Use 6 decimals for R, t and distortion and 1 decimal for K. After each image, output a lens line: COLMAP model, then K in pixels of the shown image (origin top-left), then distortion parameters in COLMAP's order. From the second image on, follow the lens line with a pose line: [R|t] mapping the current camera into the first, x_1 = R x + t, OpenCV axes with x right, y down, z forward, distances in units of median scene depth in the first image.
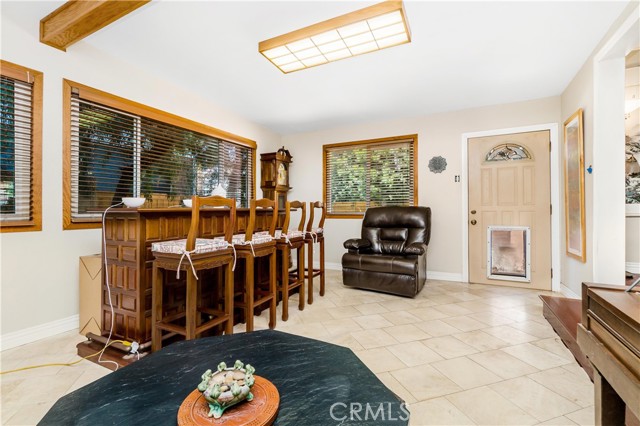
lens RADIAL K [[288.2, 0, 320.5], [0, 288.2, 207.7], [0, 0, 1]] dist [-0.001816, -0.000375]
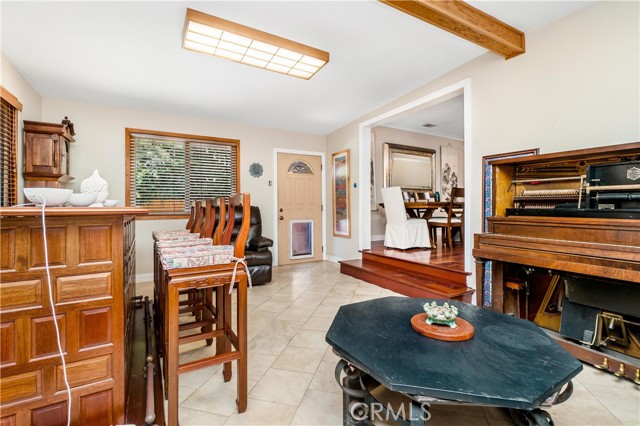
lens RADIAL K [[288.2, 0, 322.9], [0, 288.2, 207.5], [0, 0, 1]] dist [-0.001816, -0.000375]
pose [[0.537343, -0.003103, 0.843358, -0.469606], [-0.001668, 0.999987, 0.004742, -0.003630], [-0.843362, -0.003955, 0.537331, 0.152205]]
